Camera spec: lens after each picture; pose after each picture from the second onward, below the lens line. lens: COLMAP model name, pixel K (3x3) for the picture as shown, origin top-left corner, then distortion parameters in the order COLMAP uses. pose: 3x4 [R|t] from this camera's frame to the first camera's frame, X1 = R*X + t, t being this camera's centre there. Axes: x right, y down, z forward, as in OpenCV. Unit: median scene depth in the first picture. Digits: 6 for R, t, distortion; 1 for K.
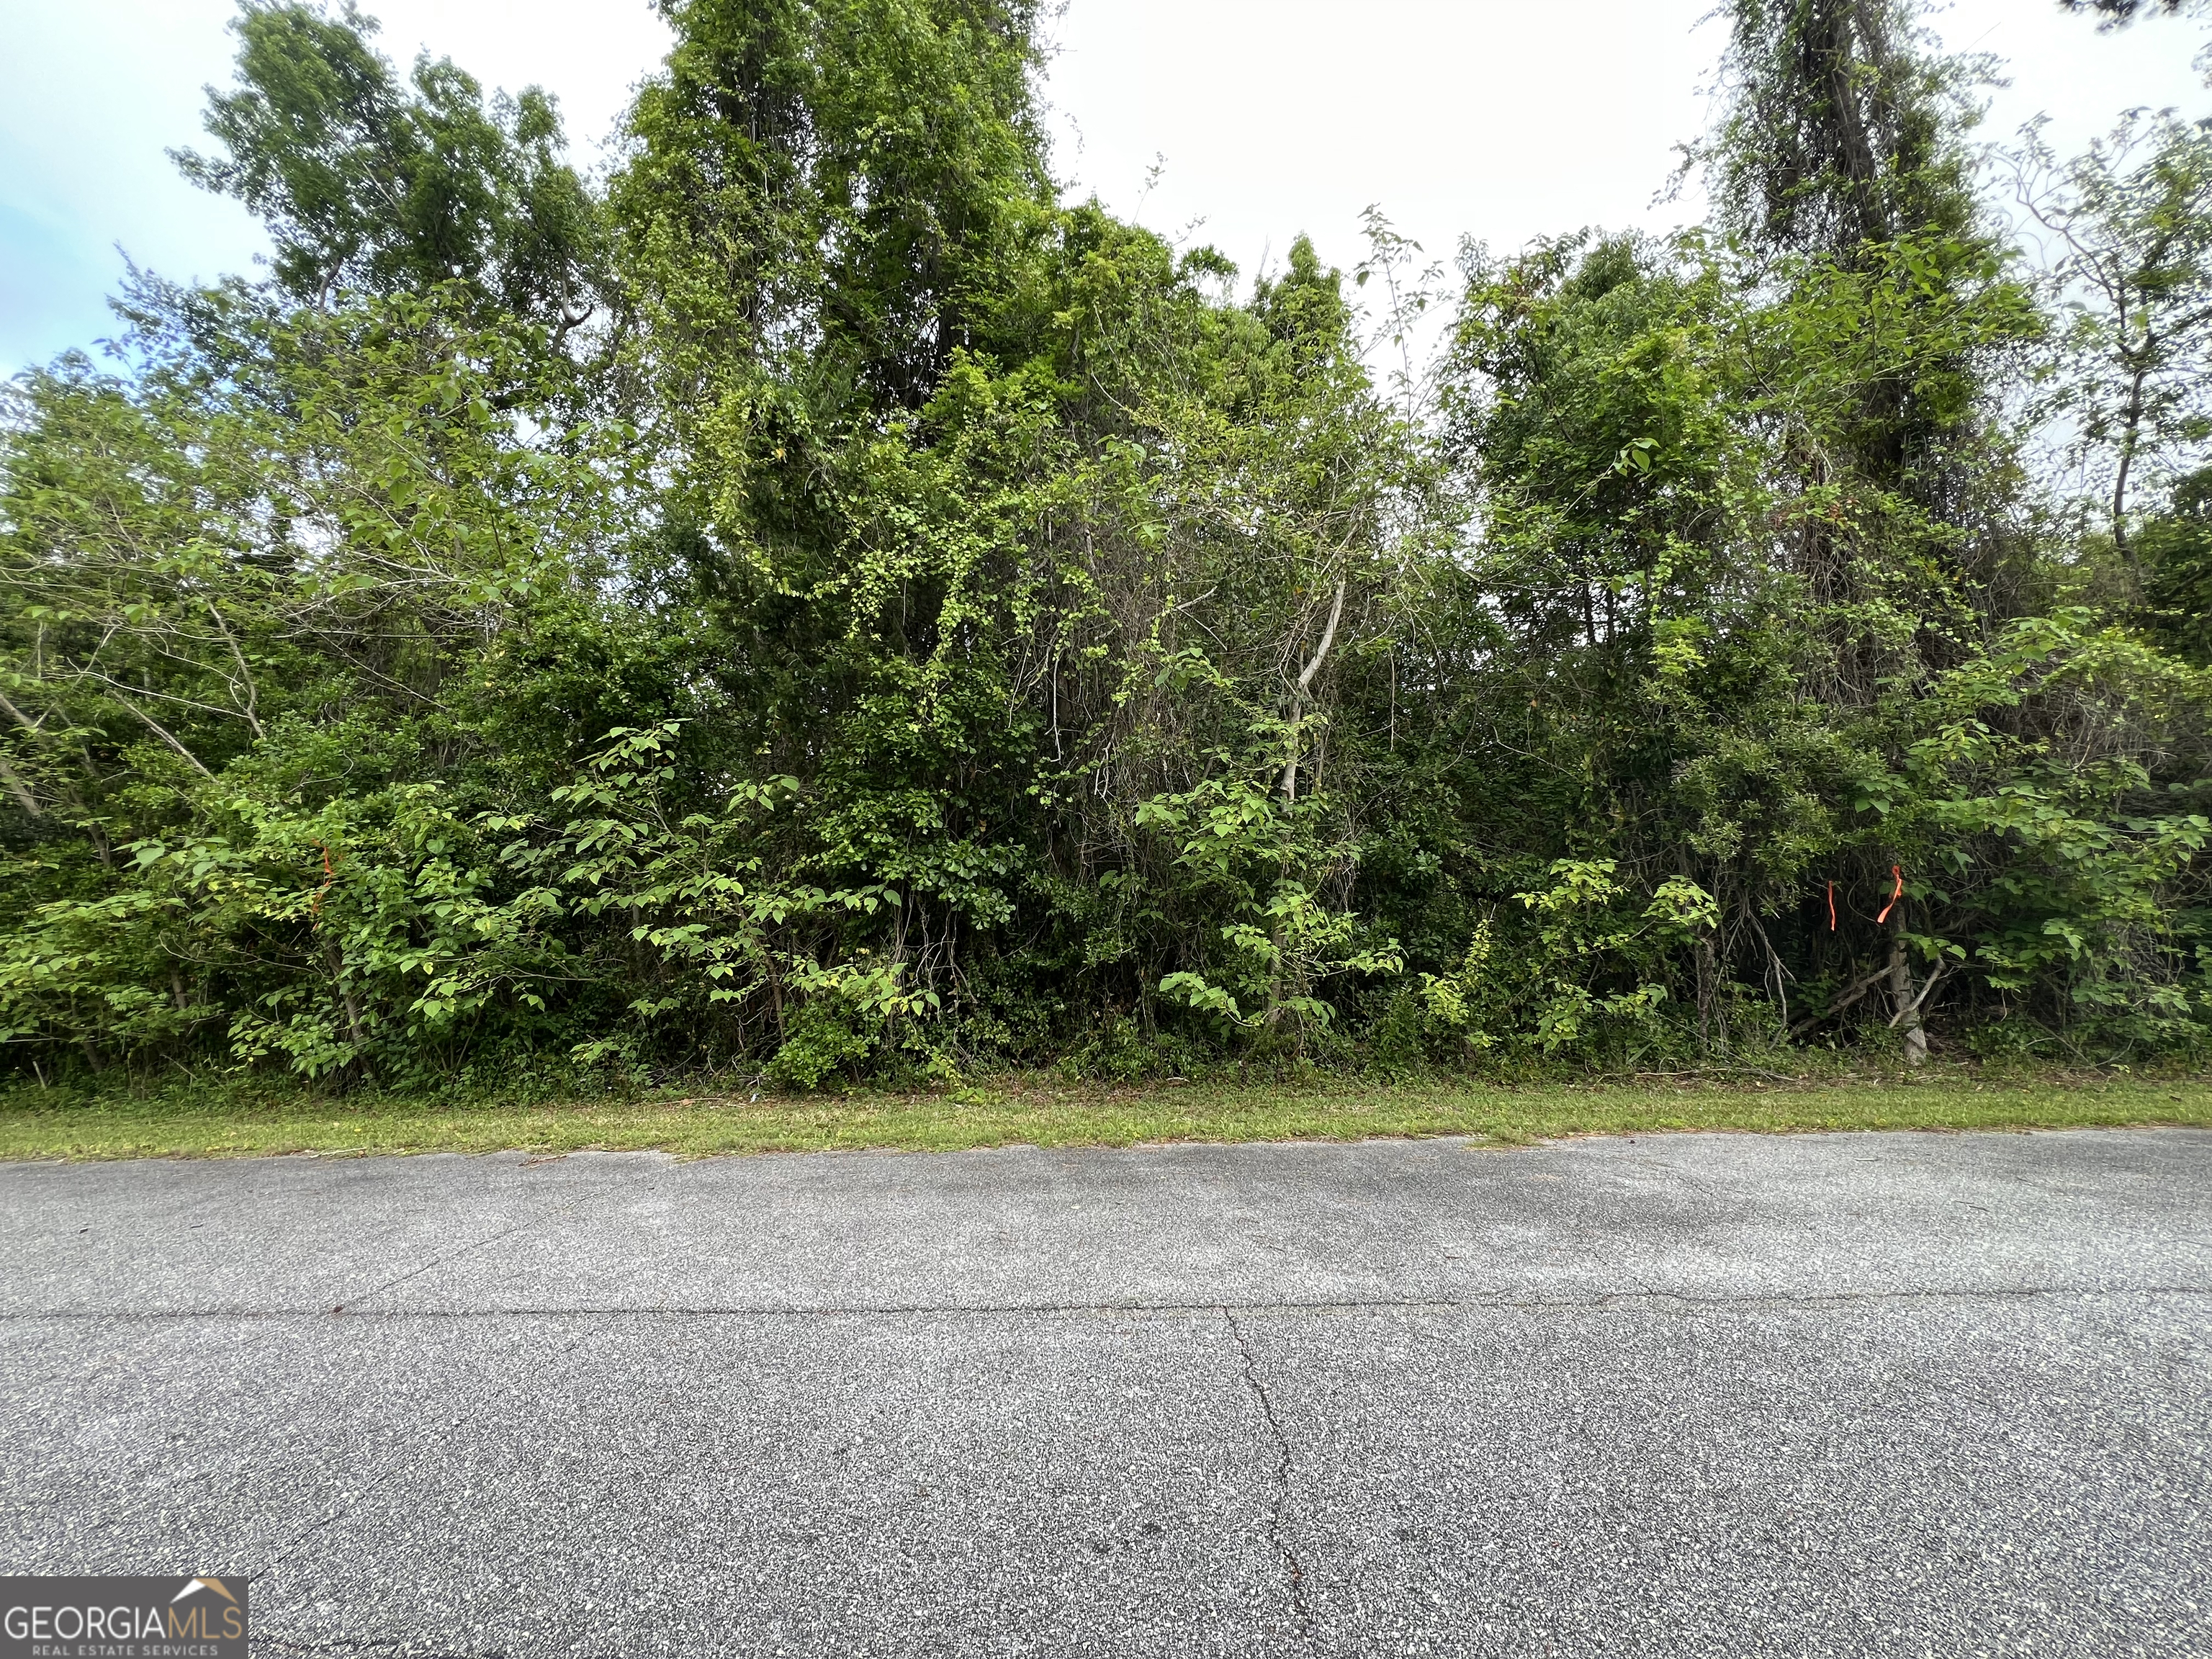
lens RADIAL K [[890.5, 0, 1103.1], [0, 890.5, 839.9], [0, 0, 1]] dist [-0.000049, 0.000167]
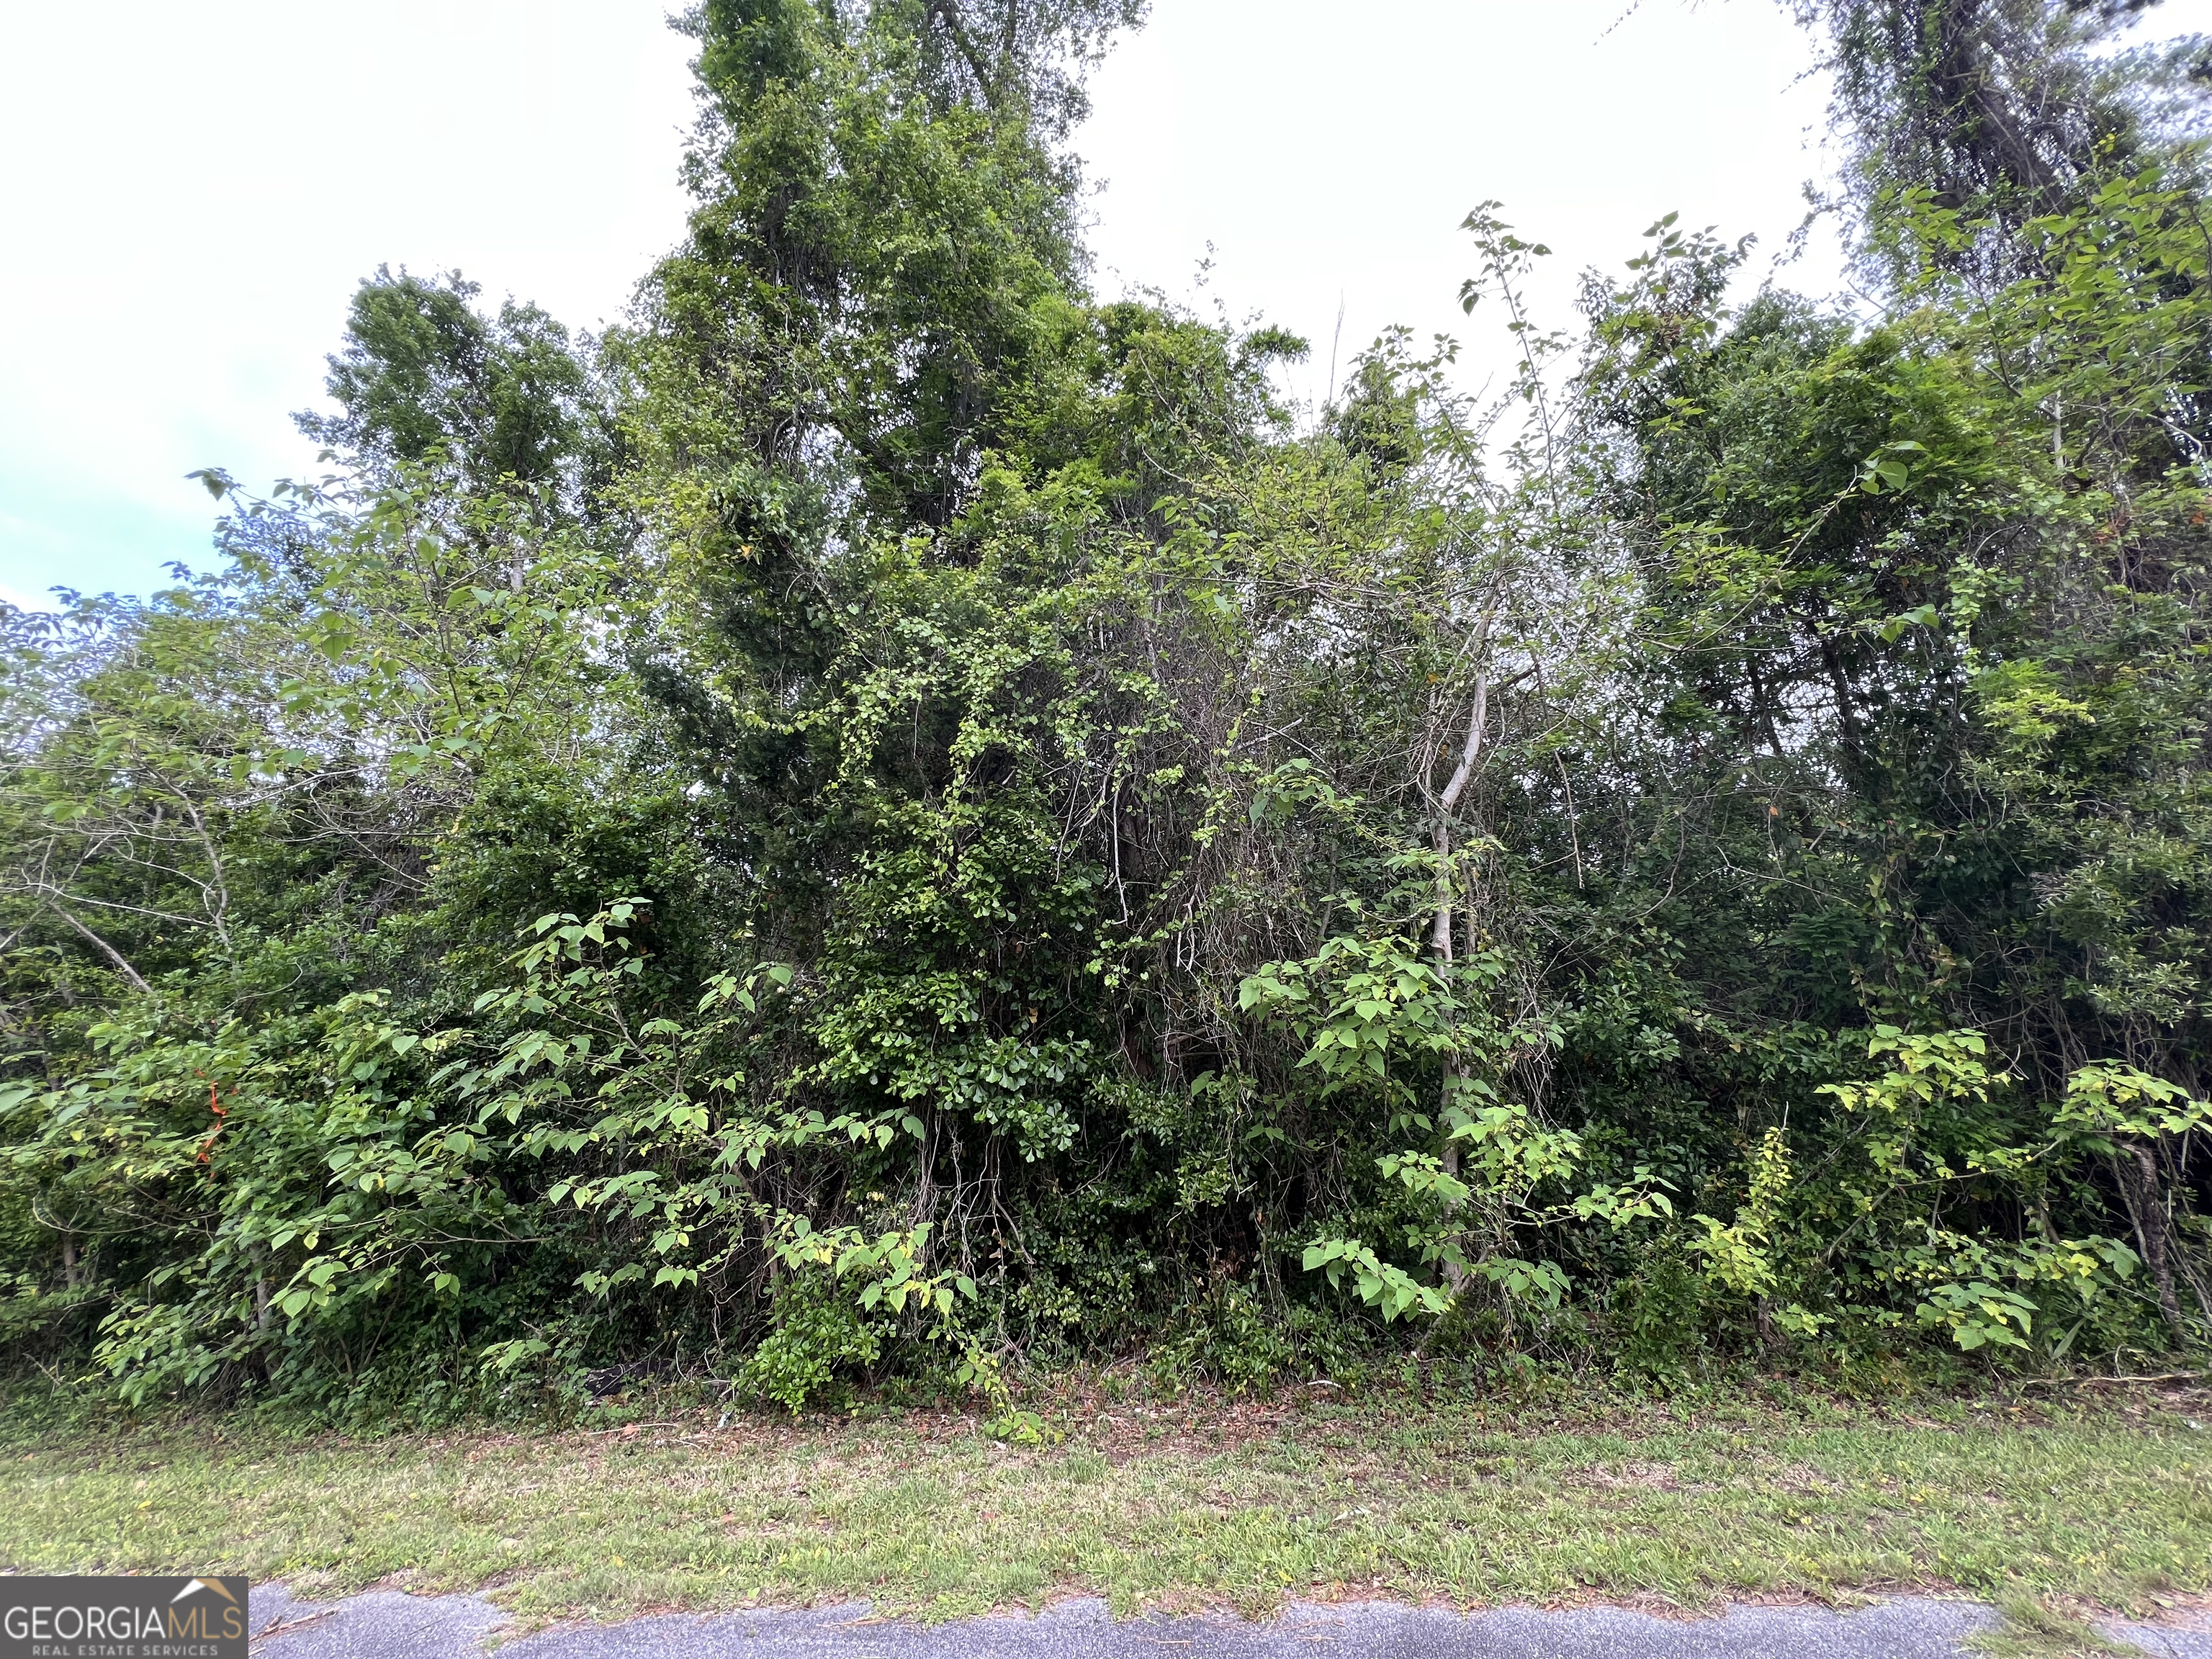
lens RADIAL K [[890.5, 0, 1103.1], [0, 890.5, 839.9], [0, 0, 1]] dist [-0.000049, 0.000167]
pose [[0.993962, -0.061794, -0.090672, 0.002796], [0.042964, 0.979543, -0.196594, -0.011721], [0.100966, 0.191511, 0.976284, 0.251101]]
